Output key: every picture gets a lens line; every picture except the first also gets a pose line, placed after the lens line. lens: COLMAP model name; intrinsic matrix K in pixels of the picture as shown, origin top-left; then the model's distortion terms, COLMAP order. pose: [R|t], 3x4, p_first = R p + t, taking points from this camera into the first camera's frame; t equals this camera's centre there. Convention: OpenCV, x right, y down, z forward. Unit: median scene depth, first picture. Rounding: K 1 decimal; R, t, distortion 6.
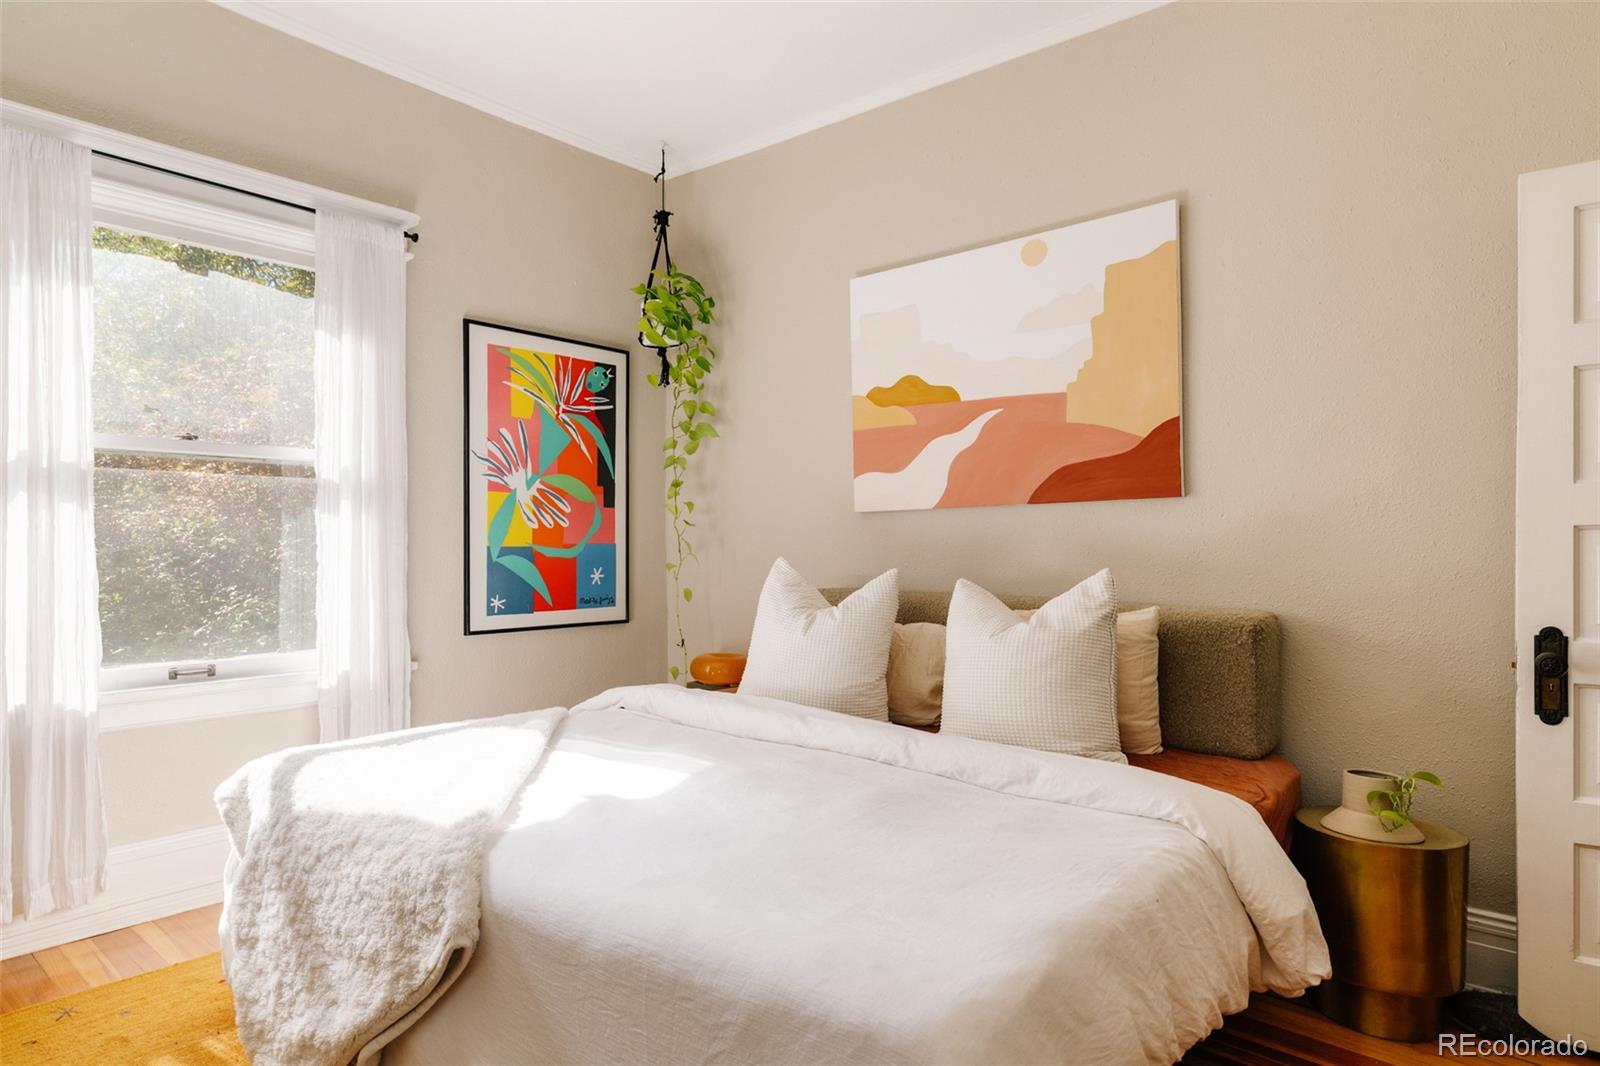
lens RADIAL K [[909.0, 0, 786.5], [0, 909.0, 539.7], [0, 0, 1]] dist [-0.005676, 0.000613]
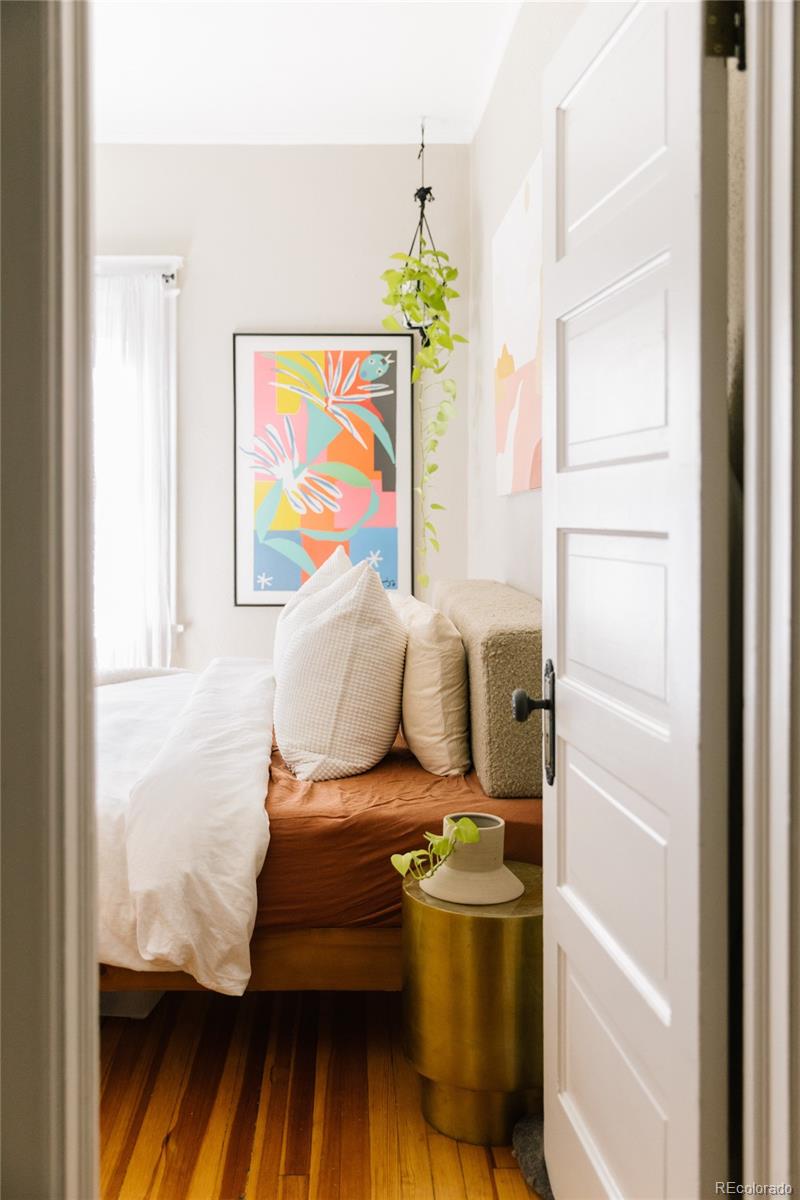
lens RADIAL K [[1115.3, 0, 371.1], [0, 1115.3, 531.4], [0, 0, 1]] dist [0.001569, 0.000000]
pose [[0.700799, 0.010564, -0.713280, 0.716427], [0.004872, 0.999796, 0.019595, -0.016469], [0.713342, -0.017207, 0.700605, 0.117499]]
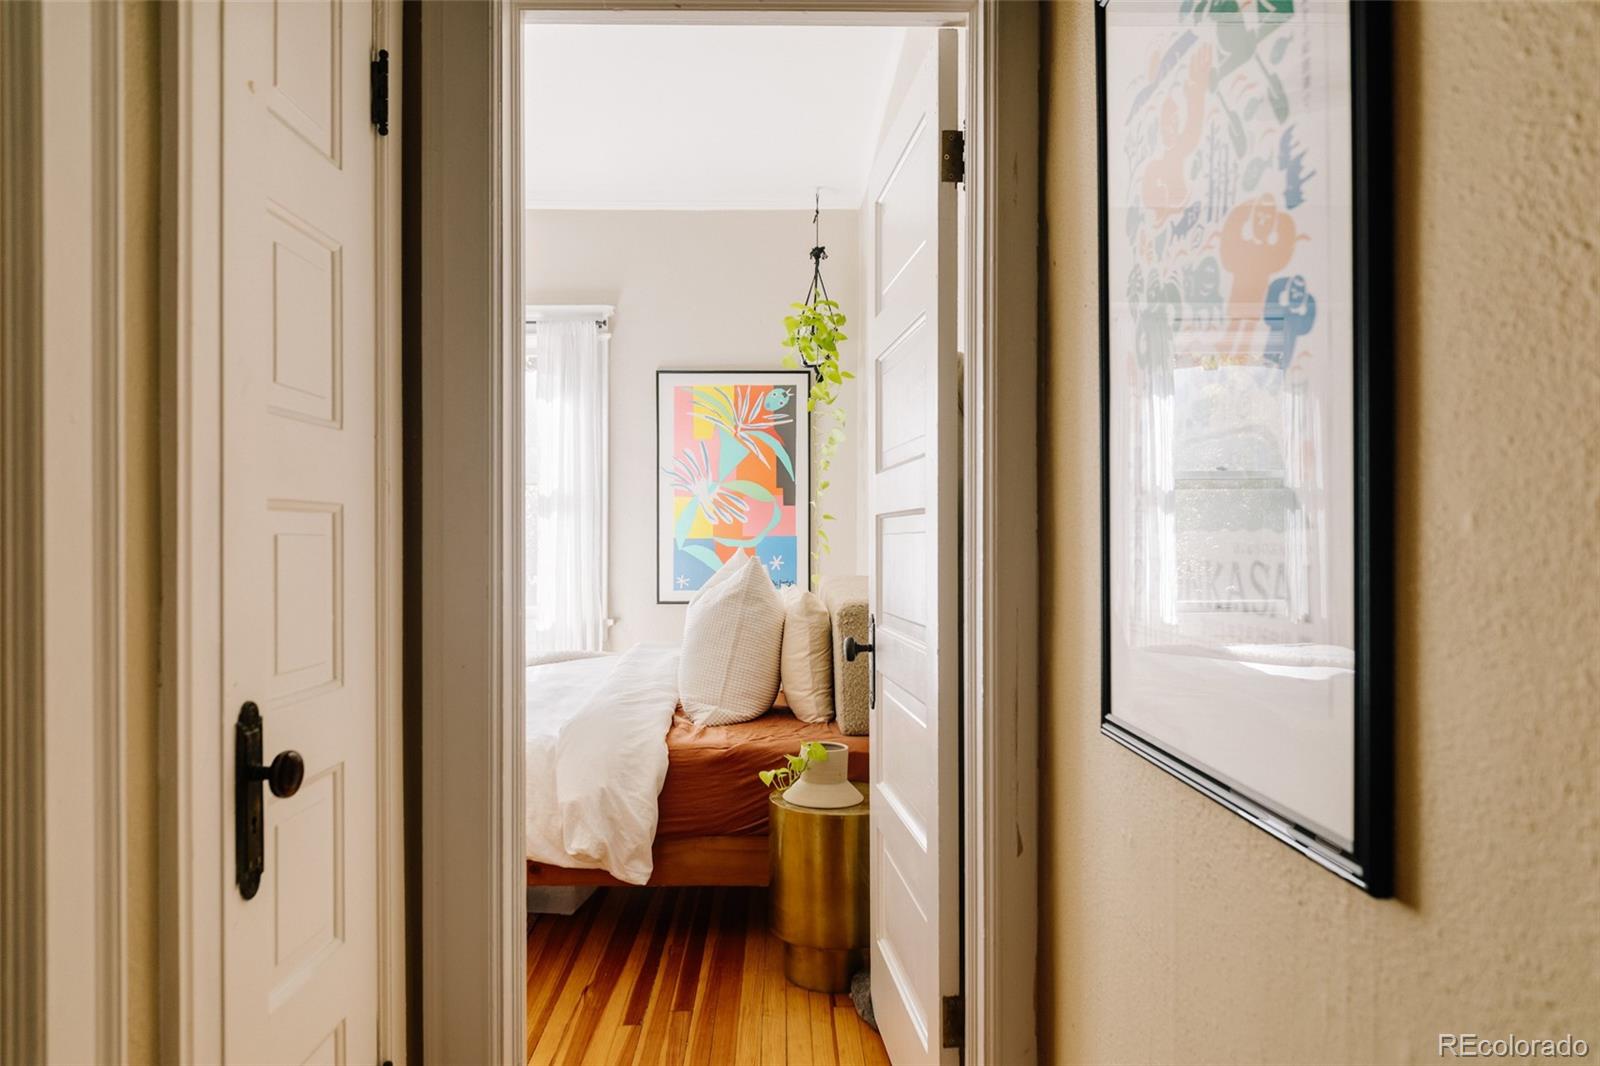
lens RADIAL K [[1056.4, 0, 806.4], [0, 1056.4, 539.4], [0, 0, 1]] dist [-0.003348, -0.001336]
pose [[0.701014, -0.002766, -0.713142, 0.847280], [0.005504, 0.999984, 0.001531, 0.006934], [0.713126, -0.004999, 0.701018, 0.050208]]
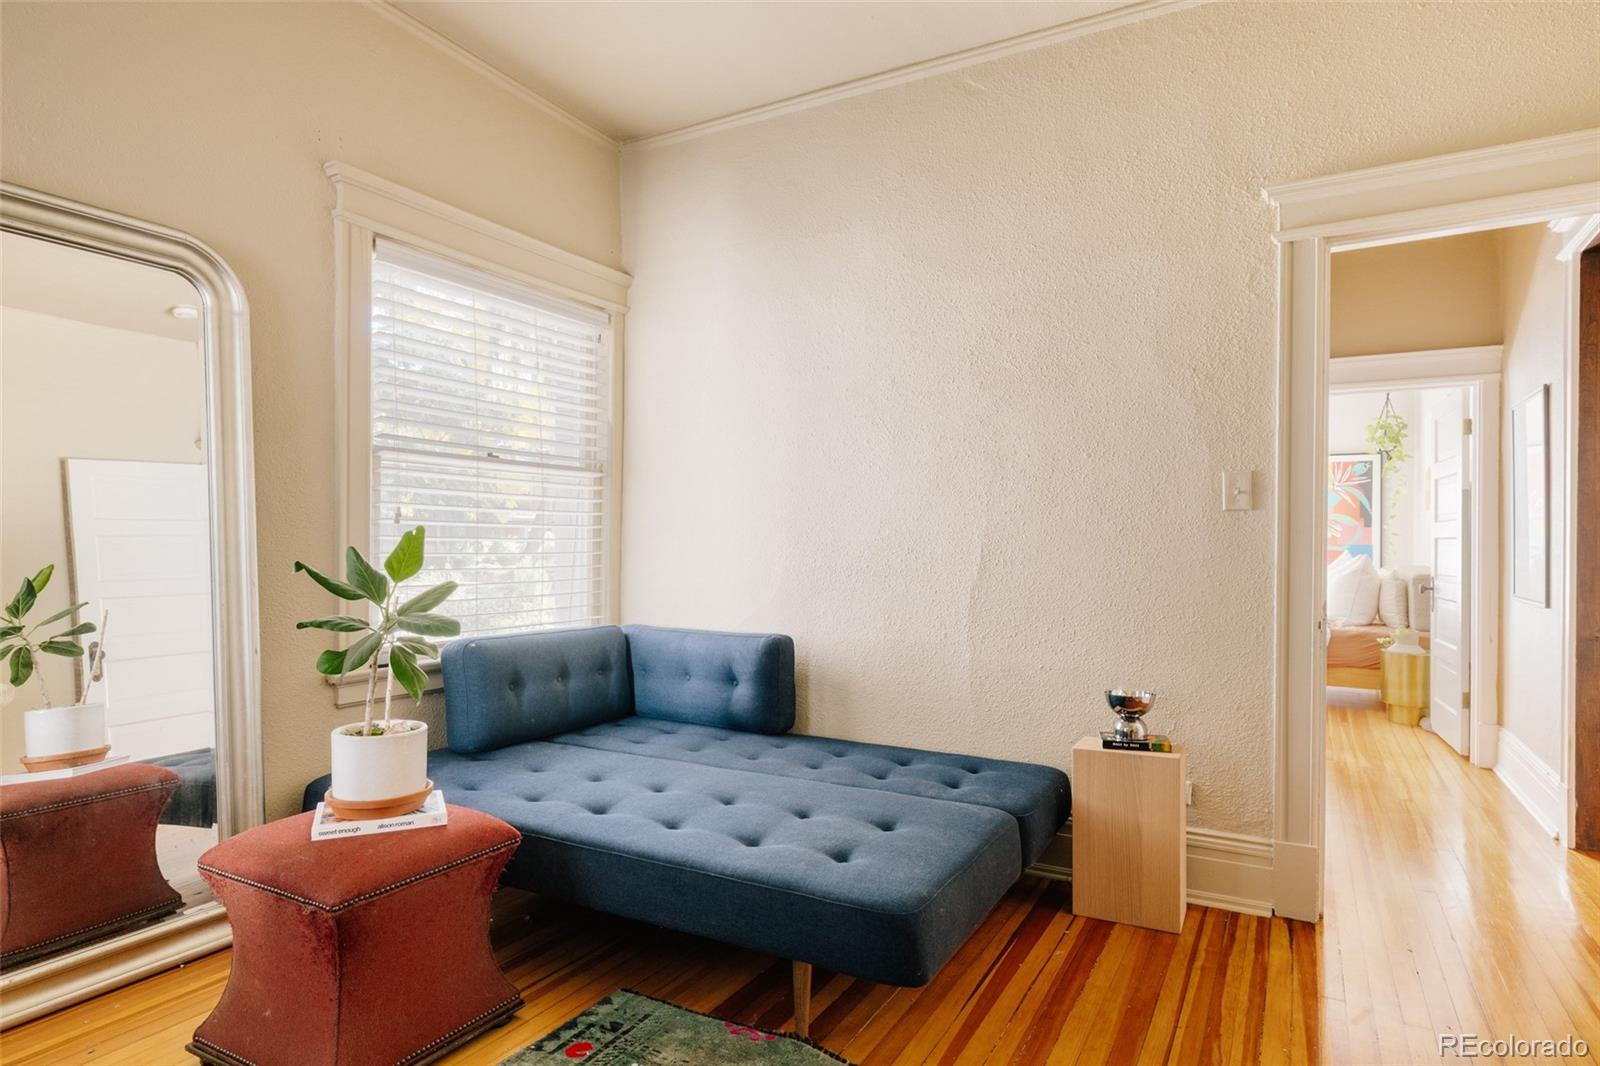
lens RADIAL K [[876.0, 0, 804.3], [0, 876.0, 534.7], [0, 0, 1]] dist [0.005649, -0.001388]
pose [[0.237060, -0.006333, -0.971474, 1.580586], [-0.002913, 0.999970, -0.007230, 0.000049], [0.971491, 0.004543, 0.237034, -0.824025]]
